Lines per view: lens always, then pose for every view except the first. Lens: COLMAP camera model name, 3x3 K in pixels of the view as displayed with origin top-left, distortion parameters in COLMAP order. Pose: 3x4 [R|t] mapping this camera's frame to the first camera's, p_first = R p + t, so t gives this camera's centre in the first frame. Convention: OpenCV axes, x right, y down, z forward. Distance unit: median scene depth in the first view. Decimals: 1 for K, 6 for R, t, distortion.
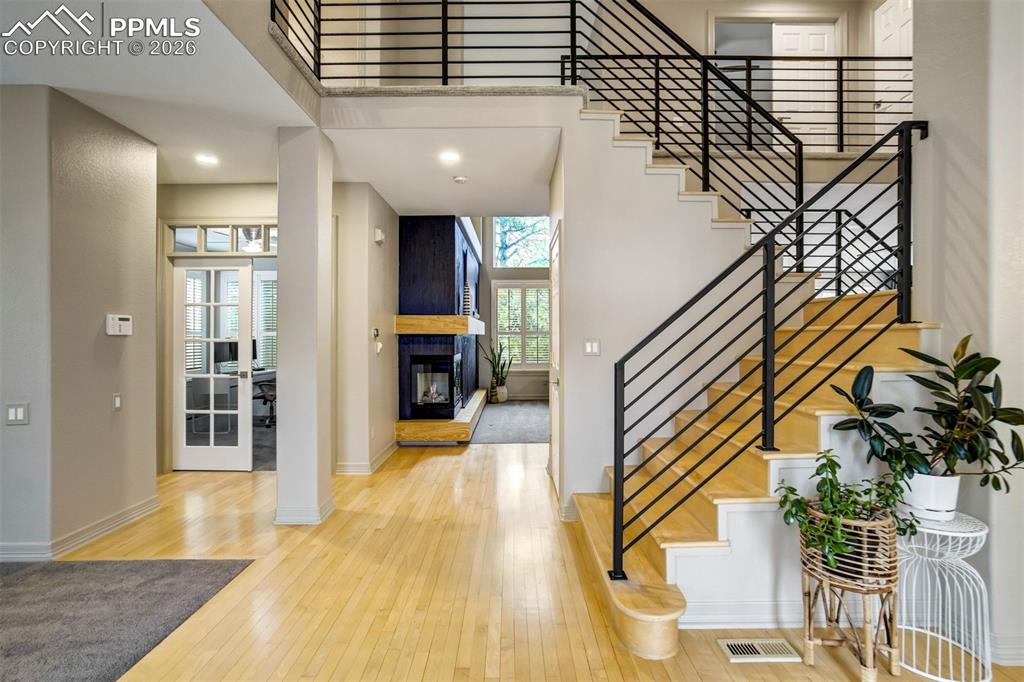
lens RADIAL K [[480.3, 0, 514.6], [0, 480.3, 336.9], [0, 0, 1]] dist [-0.036268, 0.019267]
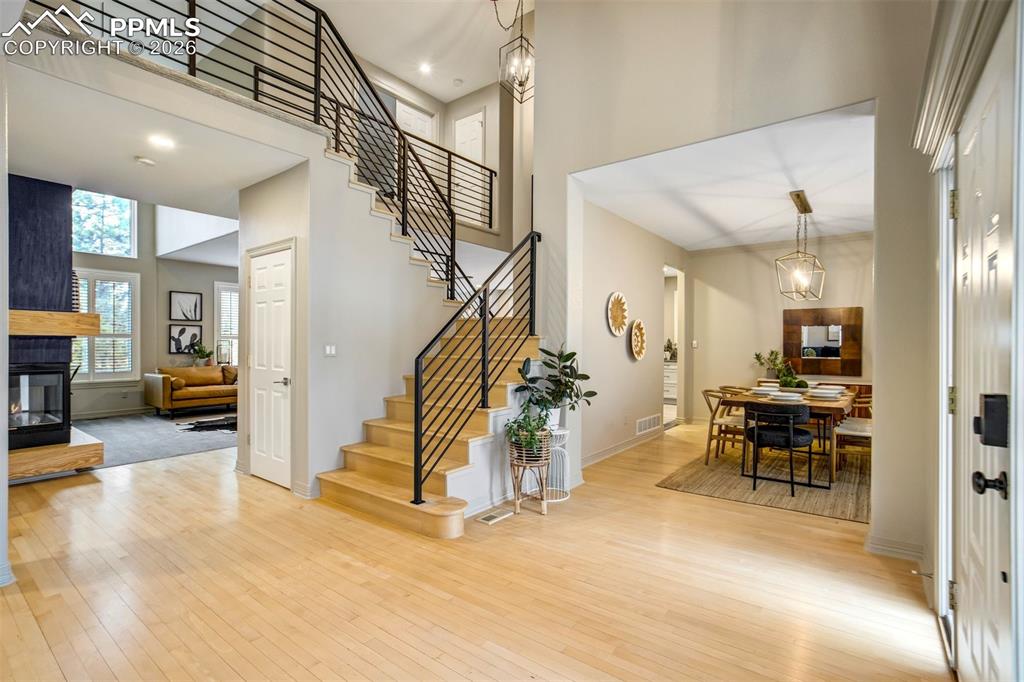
lens RADIAL K [[475.3, 0, 513.0], [0, 475.3, 343.0], [0, 0, 1]] dist [-0.036448, 0.018316]
pose [[0.616708, 0.005086, 0.787175, -0.752349], [-0.008070, 0.999967, -0.000139, 0.002052], [-0.787151, -0.006267, 0.616729, -0.139576]]
